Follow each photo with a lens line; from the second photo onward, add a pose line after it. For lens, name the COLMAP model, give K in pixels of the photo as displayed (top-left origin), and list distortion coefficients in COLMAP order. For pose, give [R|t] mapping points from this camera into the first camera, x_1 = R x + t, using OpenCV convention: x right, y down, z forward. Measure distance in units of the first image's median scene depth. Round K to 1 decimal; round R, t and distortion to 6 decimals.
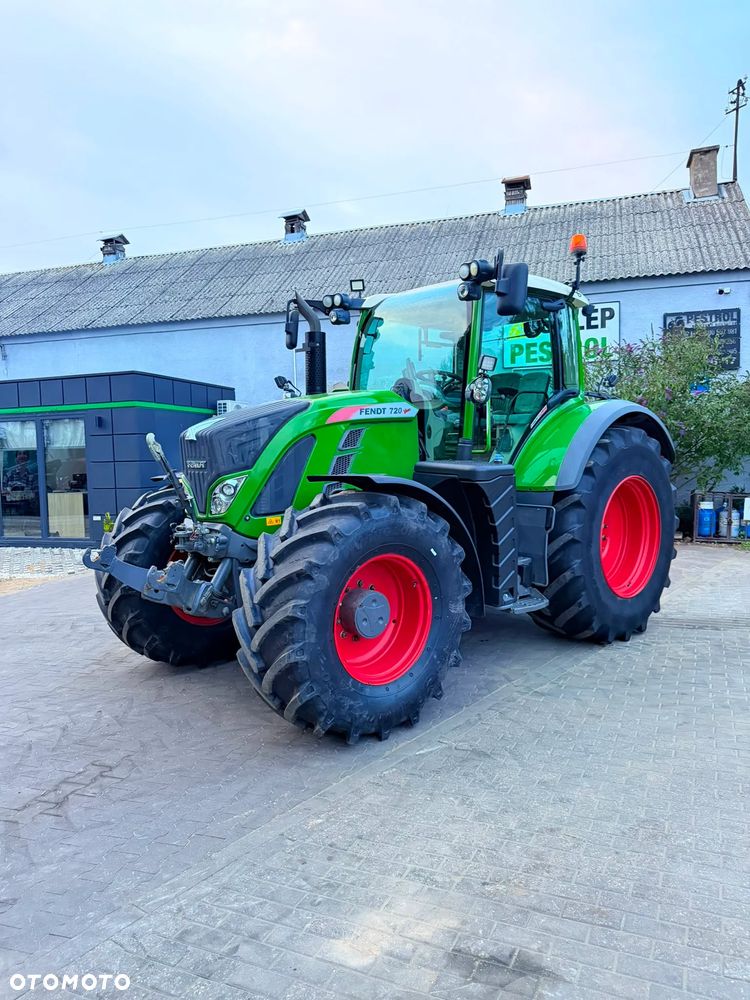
lens RADIAL K [[708.9, 0, 377.1], [0, 708.9, 498.4], [0, 0, 1]] dist [0.023986, -0.026294]
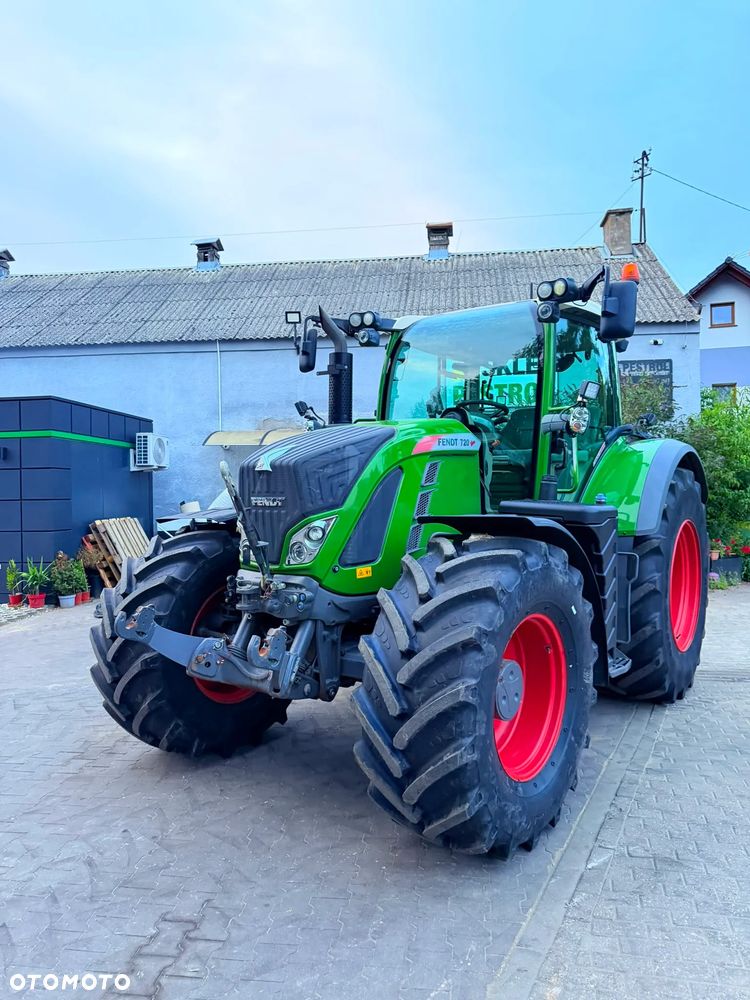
lens RADIAL K [[708.9, 0, 374.7], [0, 708.9, 496.0], [0, 0, 1]] dist [0.023986, -0.026294]
pose [[0.982272, 0.011961, 0.187082, -0.235422], [0.000178, 0.997902, -0.064737, -0.002519], [-0.187463, 0.063623, 0.980209, 0.166928]]
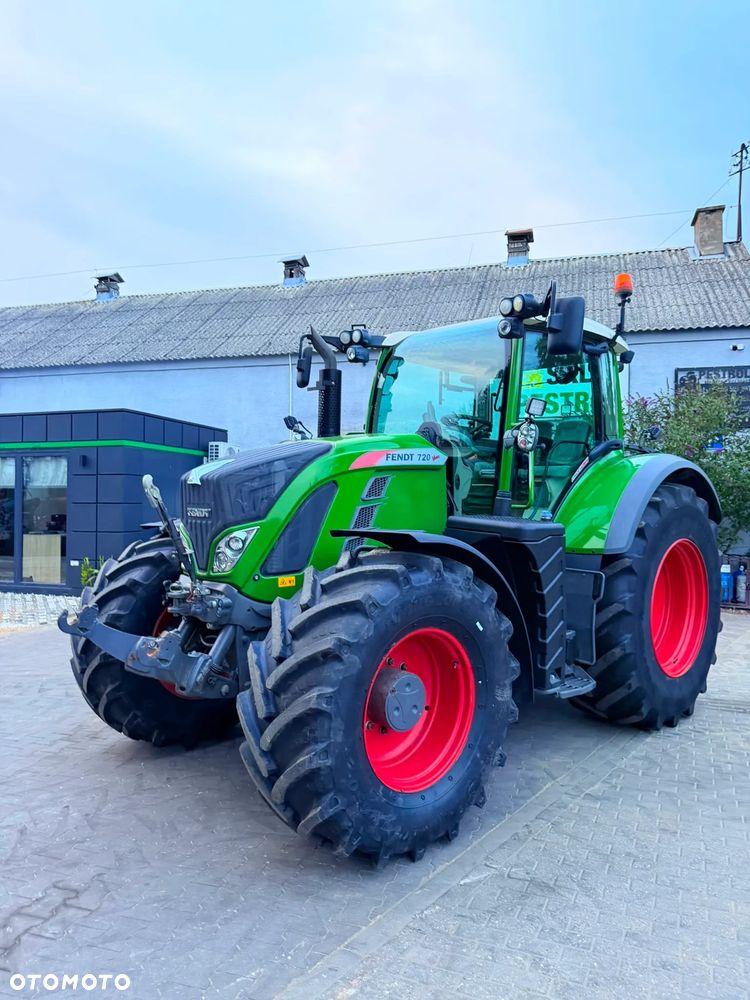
lens RADIAL K [[708.9, 0, 370.7], [0, 708.9, 493.9], [0, 0, 1]] dist [0.023986, -0.026294]
pose [[0.999388, 0.030765, 0.016629, -0.051706], [-0.029452, 0.996813, -0.074144, -0.011079], [-0.018857, 0.073609, 0.997109, 0.118403]]
